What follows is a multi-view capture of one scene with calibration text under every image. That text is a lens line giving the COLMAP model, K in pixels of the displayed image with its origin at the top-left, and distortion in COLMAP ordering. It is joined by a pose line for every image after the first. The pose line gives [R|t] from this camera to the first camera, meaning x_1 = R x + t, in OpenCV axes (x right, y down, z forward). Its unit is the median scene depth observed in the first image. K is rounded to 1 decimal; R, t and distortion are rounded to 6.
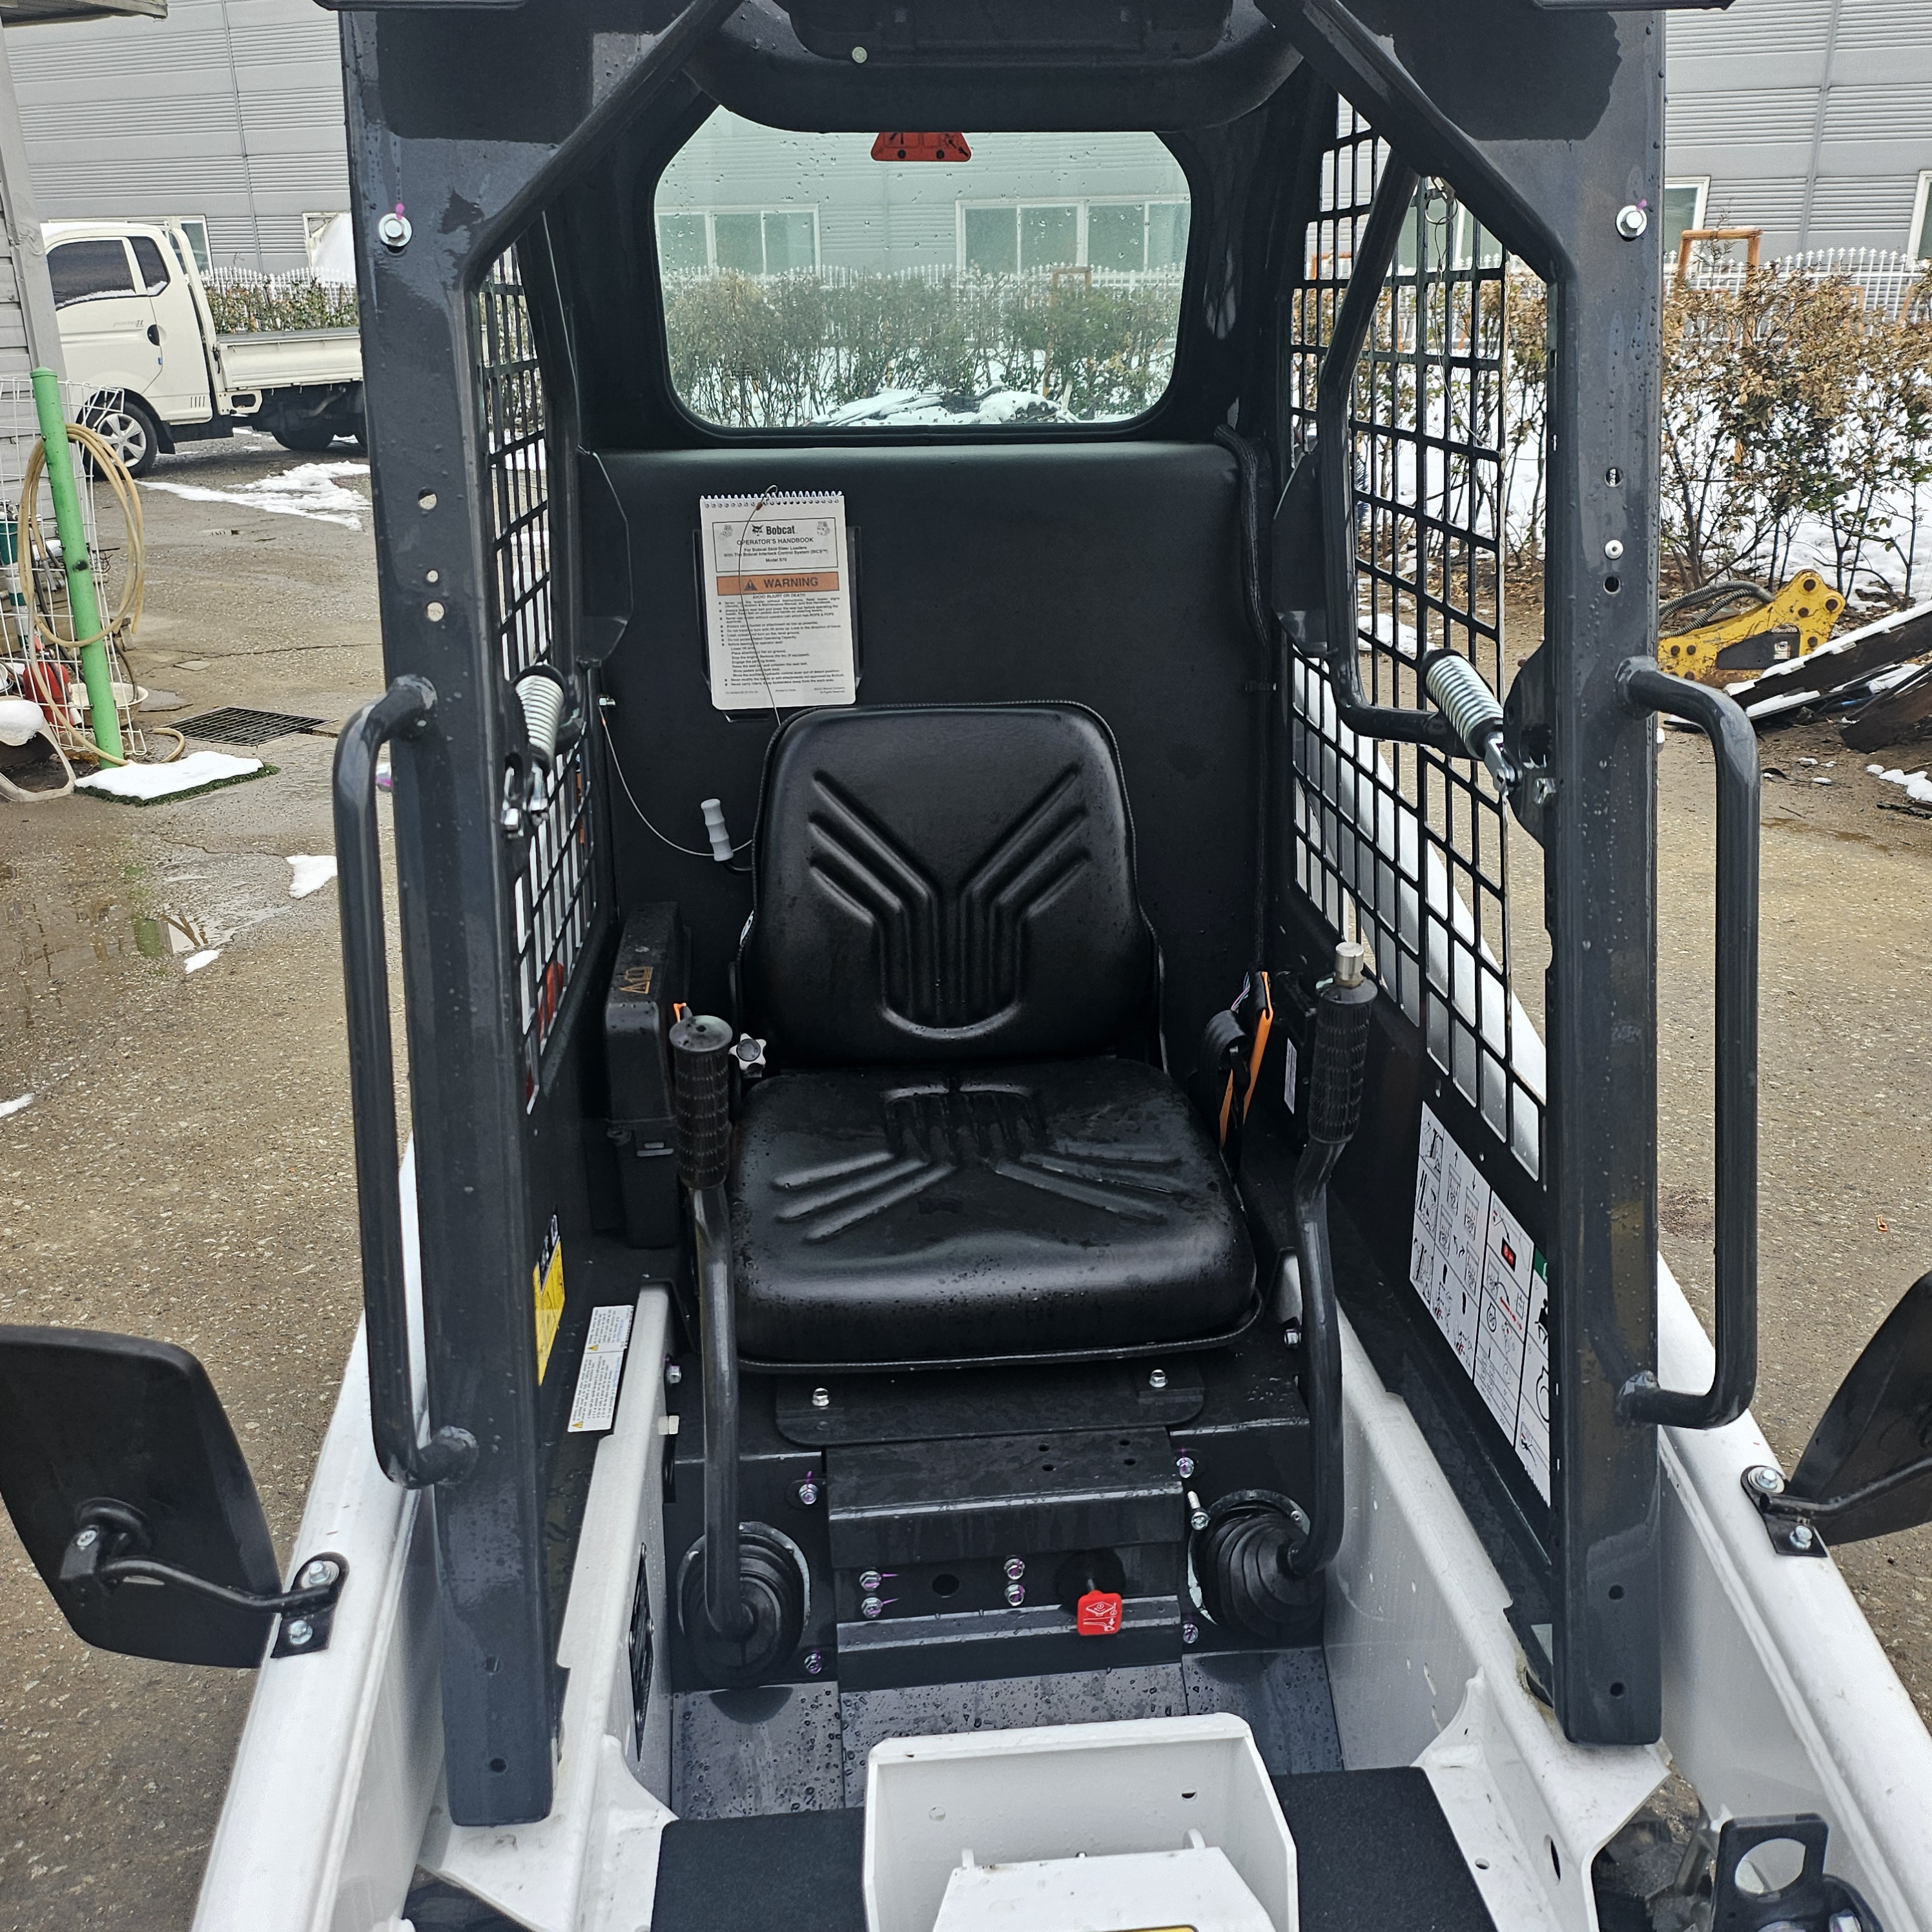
lens RADIAL K [[1784.8, 0, 971.9], [0, 1784.8, 974.0], [0, 0, 1]] dist [0.089391, -0.110056]
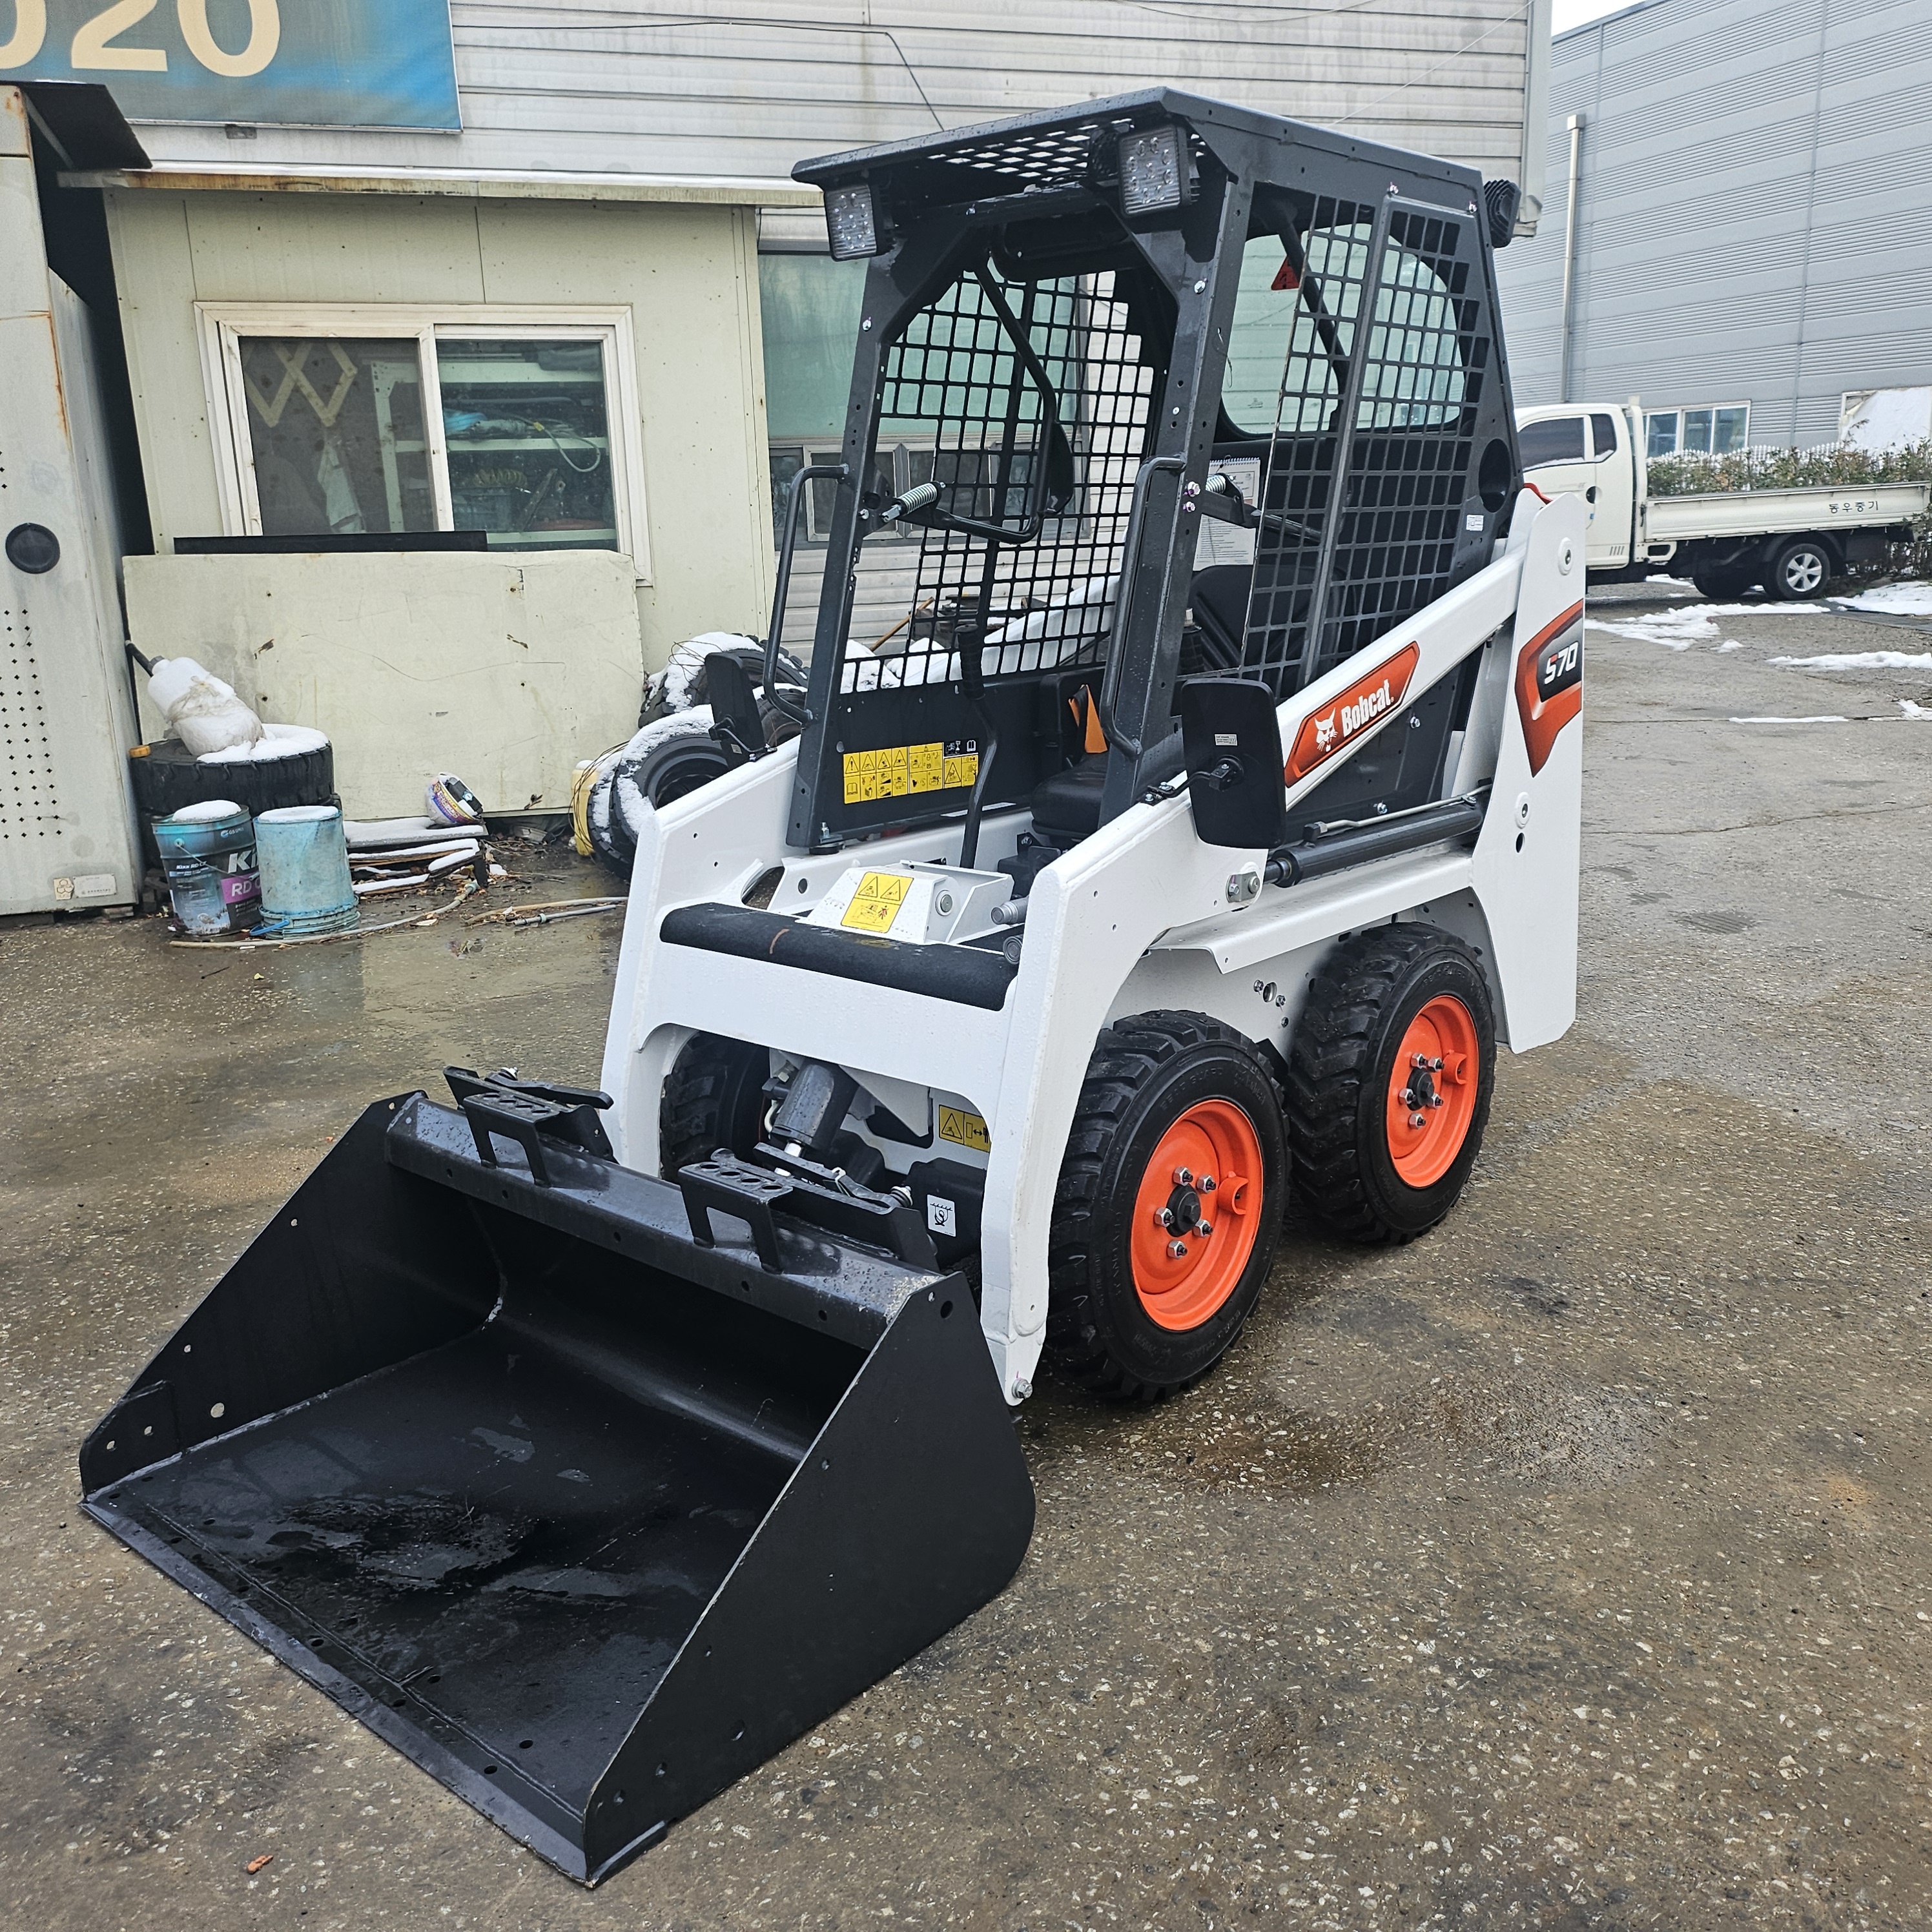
lens RADIAL K [[1777.0, 0, 990.6], [0, 1777.0, 953.4], [0, 0, 1]] dist [0.078175, -0.093839]
pose [[0.704063, 0.165305, -0.690630, 0.325949], [-0.234808, 0.972018, -0.006719, 0.093125], [0.670195, 0.166897, 0.723177, -0.139233]]
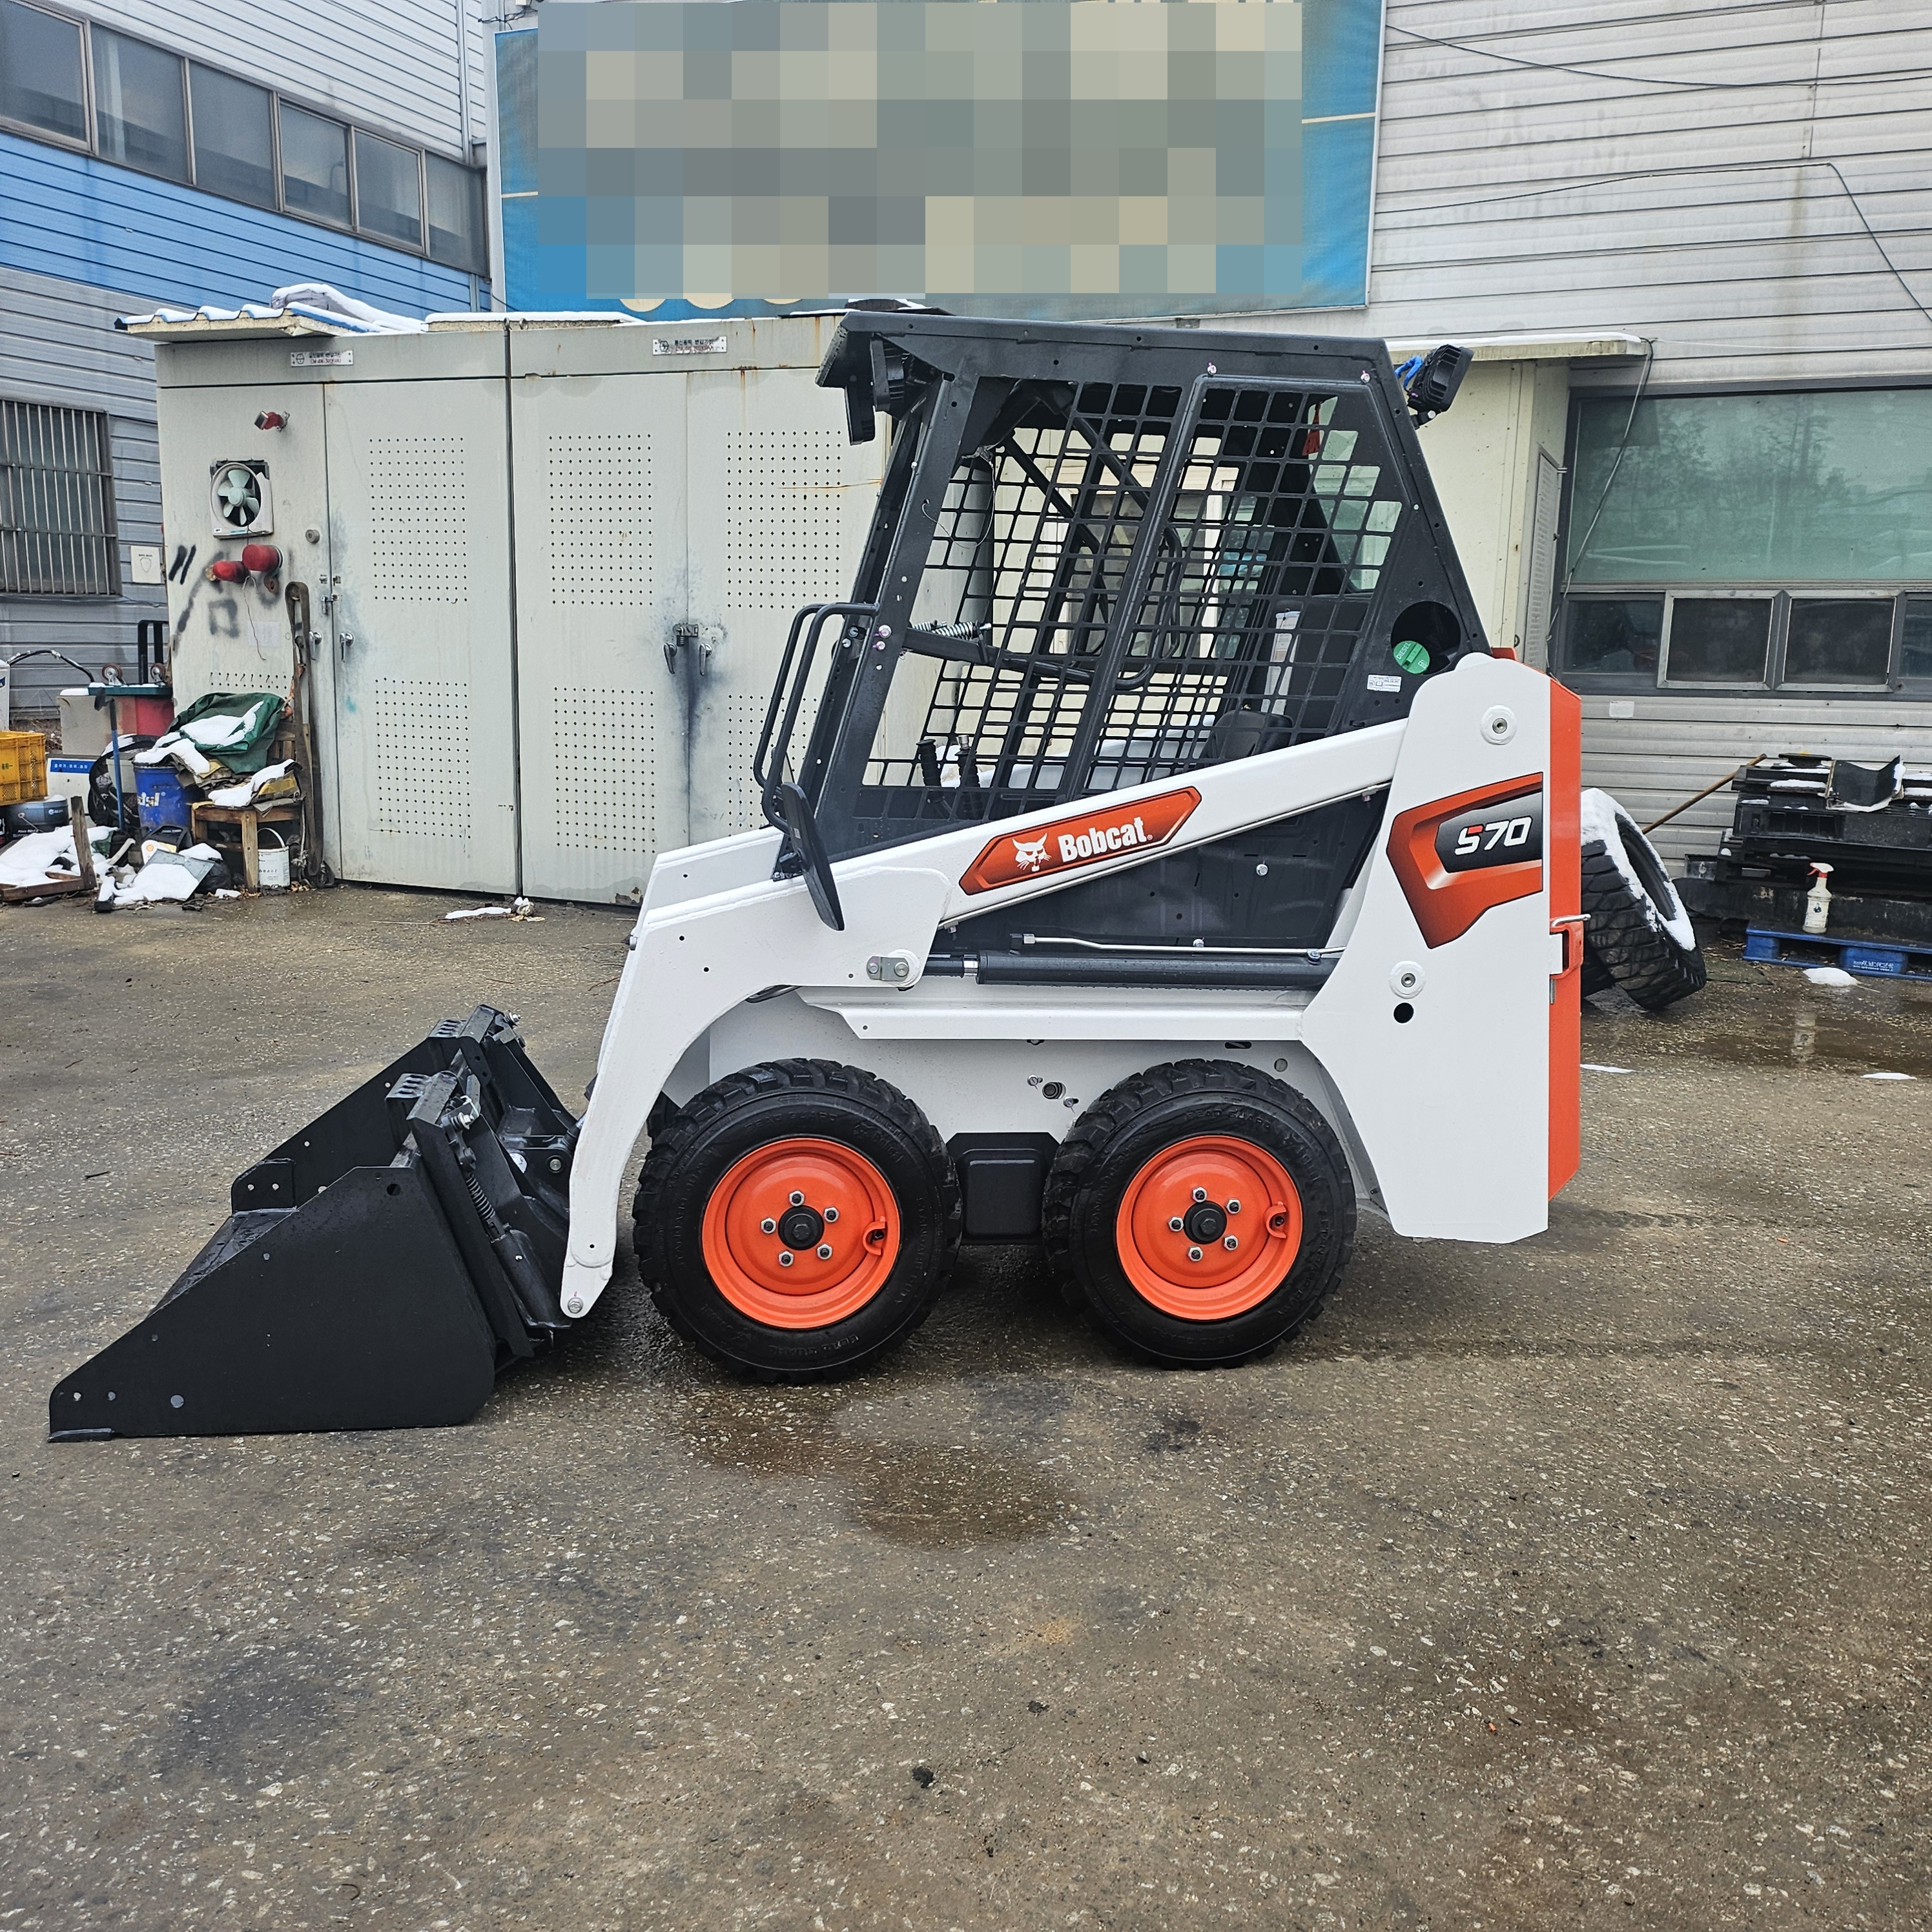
lens RADIAL K [[1784.8, 0, 971.9], [0, 1784.8, 974.0], [0, 0, 1]] dist [0.089391, -0.110056]
pose [[0.061375, 0.194042, -0.979071, 0.556473], [-0.377719, 0.912484, 0.157167, -0.023079], [0.923884, 0.360168, 0.129297, 0.158933]]
